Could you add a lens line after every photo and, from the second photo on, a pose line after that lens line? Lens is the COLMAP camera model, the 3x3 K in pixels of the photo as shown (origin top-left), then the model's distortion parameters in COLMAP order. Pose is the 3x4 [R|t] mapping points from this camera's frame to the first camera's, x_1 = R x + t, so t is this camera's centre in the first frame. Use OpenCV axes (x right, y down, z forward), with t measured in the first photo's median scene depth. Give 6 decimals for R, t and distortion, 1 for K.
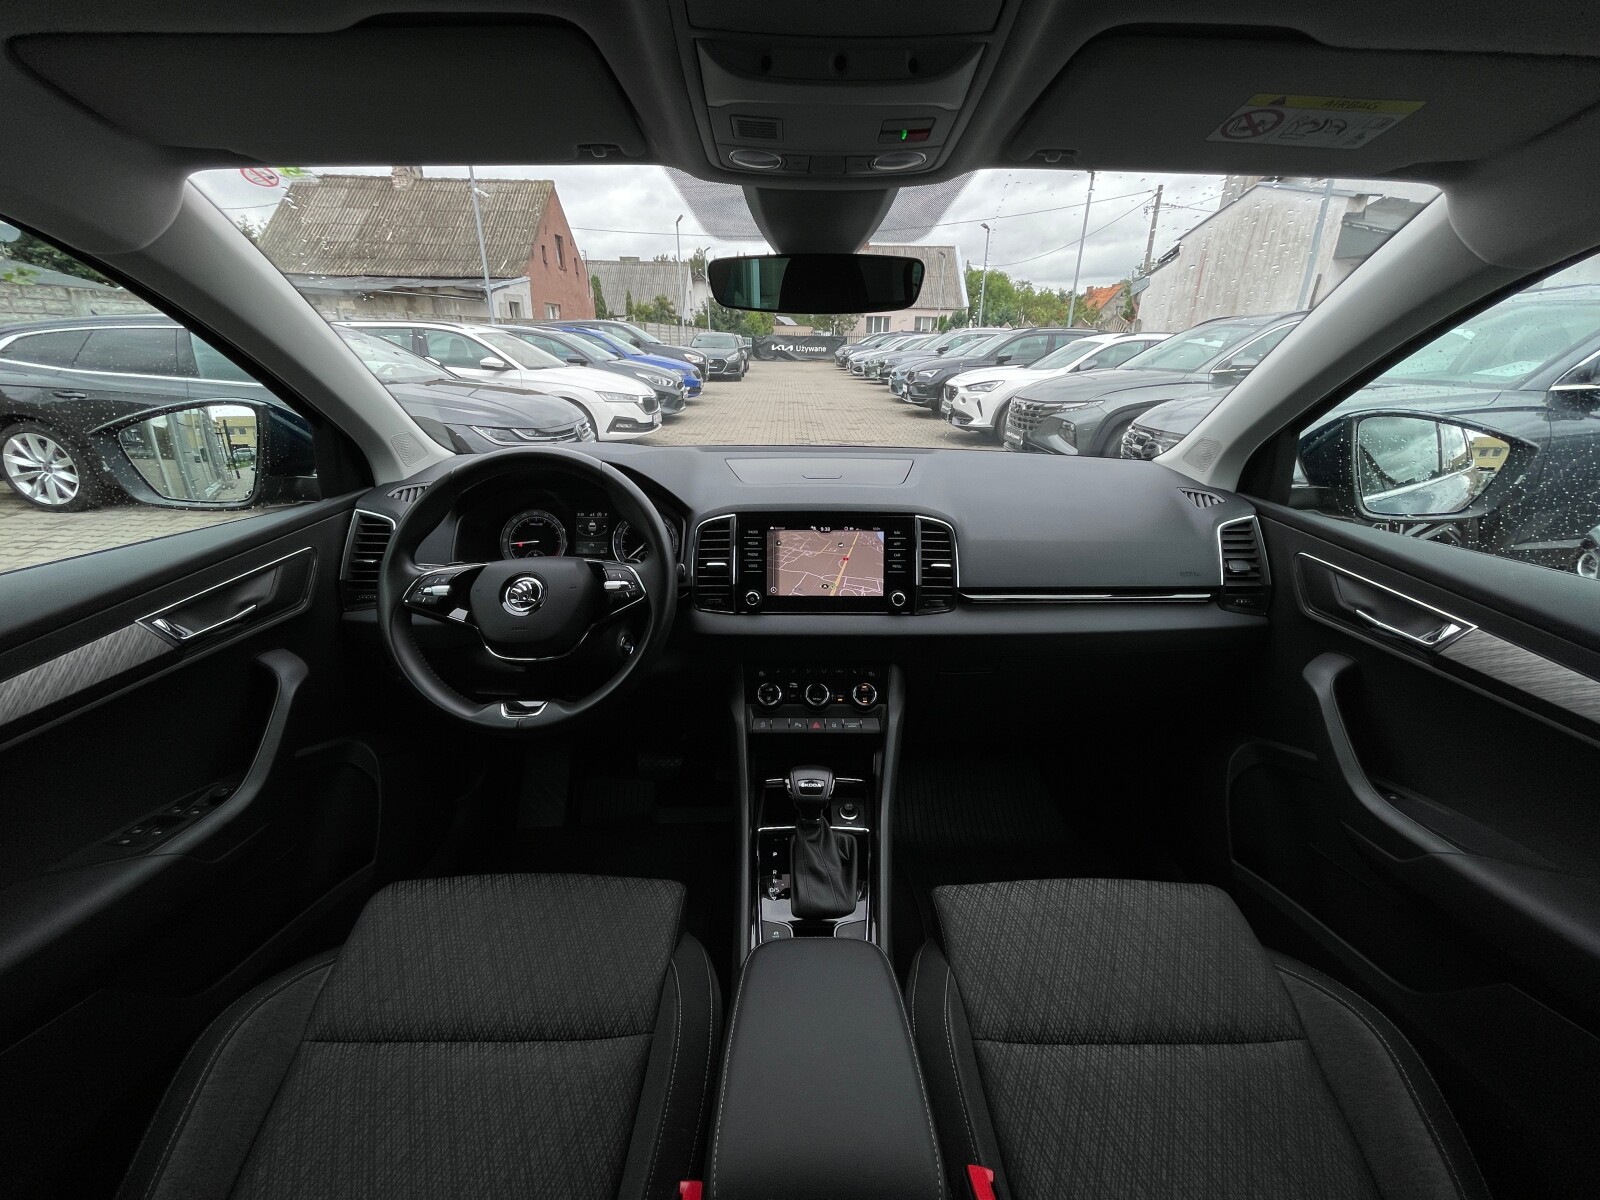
lens RADIAL K [[643.6, 0, 804.6], [0, 643.6, 606.1], [0, 0, 1]] dist [0.003320, -0.000785]
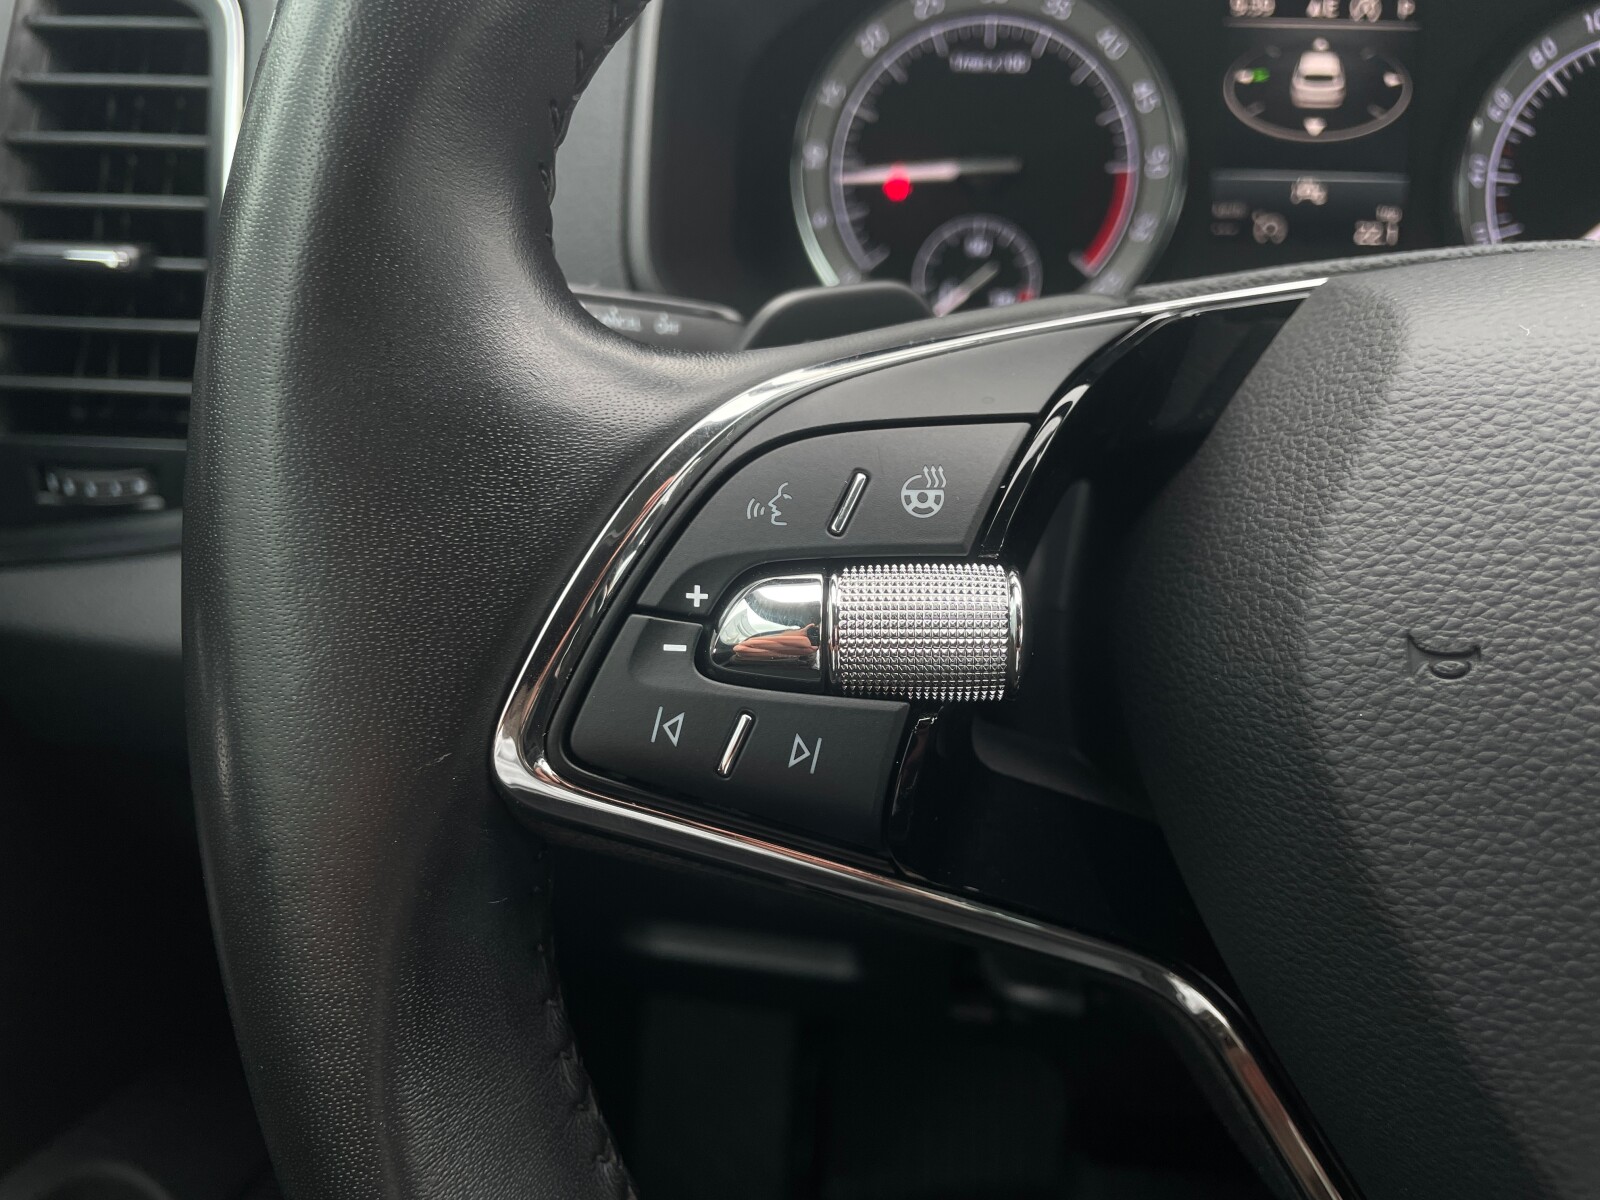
lens RADIAL K [[1209.0, 0, 795.8], [0, 1209.0, 594.3], [0, 0, 1]] dist [0.096636, -0.121600]
pose [[0.994418, 0.051339, -0.092180, -0.468260], [-0.034969, 0.984626, 0.171139, -0.044577], [0.099549, -0.166961, 0.980925, 0.703137]]
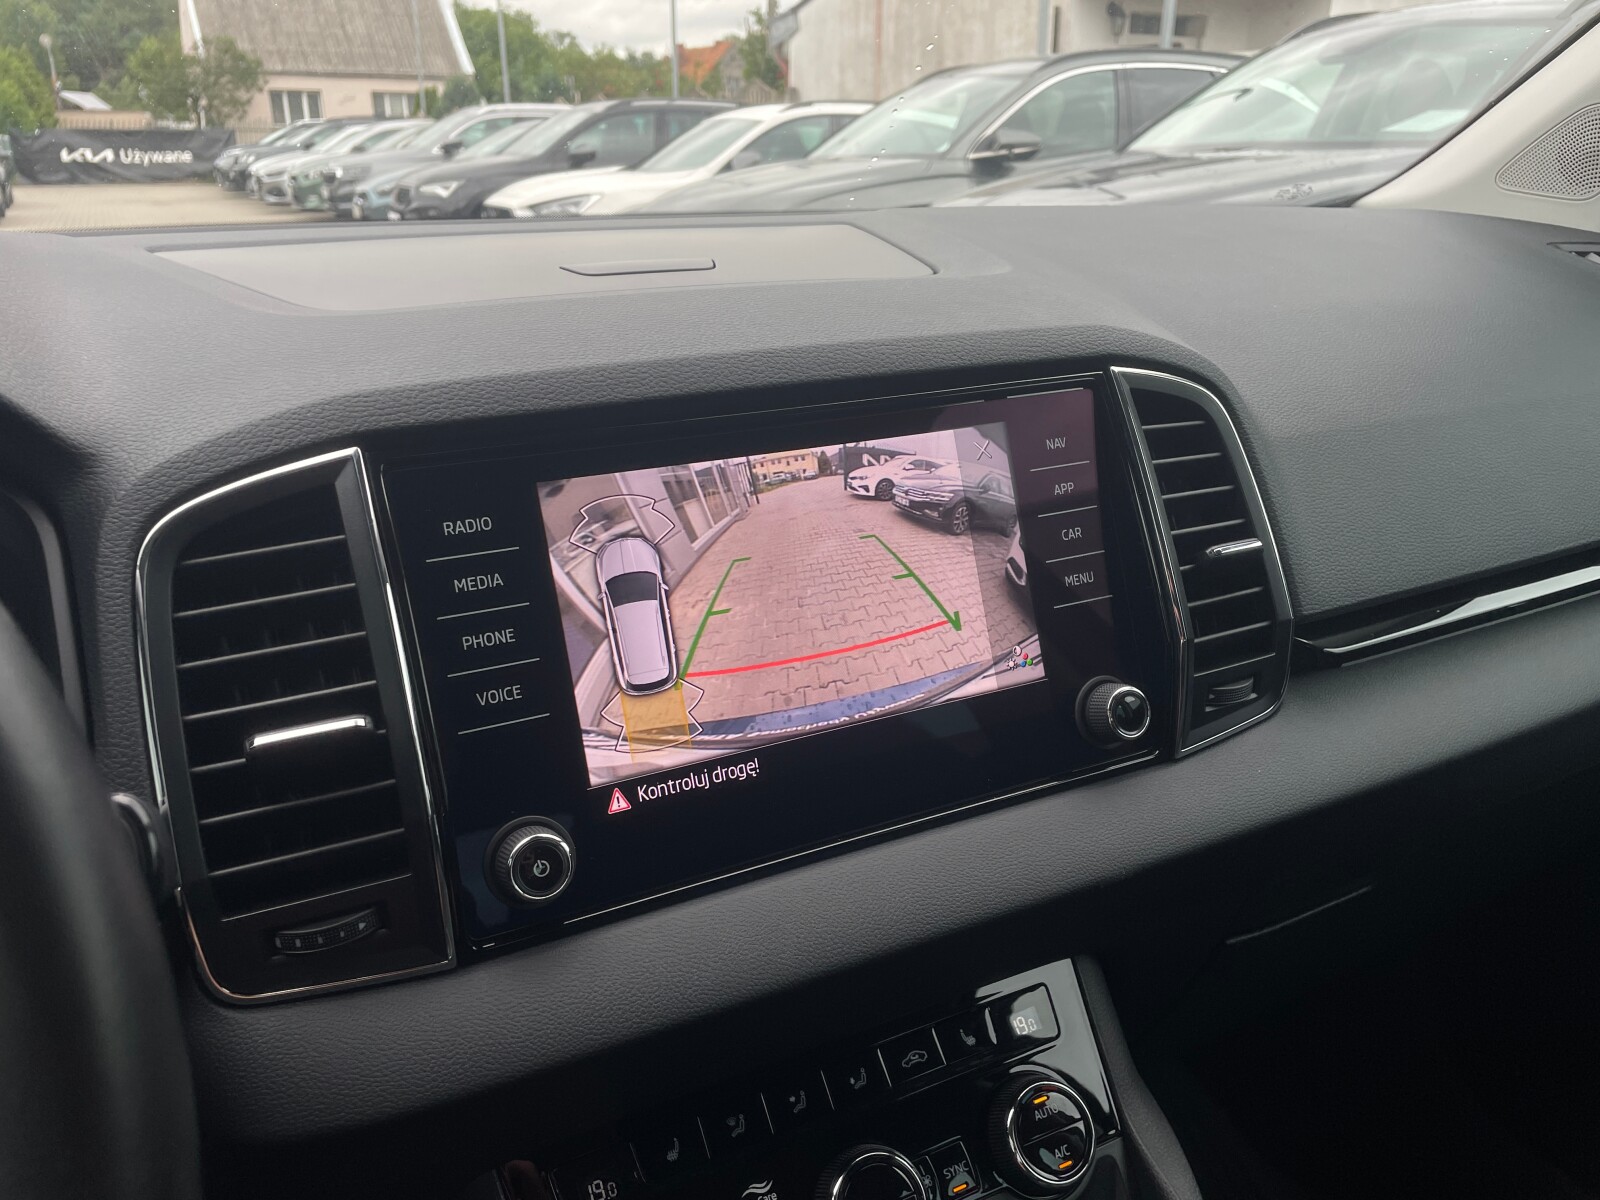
lens RADIAL K [[1209.0, 0, 779.3], [0, 1209.0, 599.0], [0, 0, 1]] dist [0.096636, -0.121600]
pose [[0.896099, -0.168895, 0.410464, -0.147608], [0.183674, 0.982981, 0.003485, -0.075183], [-0.404067, 0.072269, 0.911870, 0.609787]]
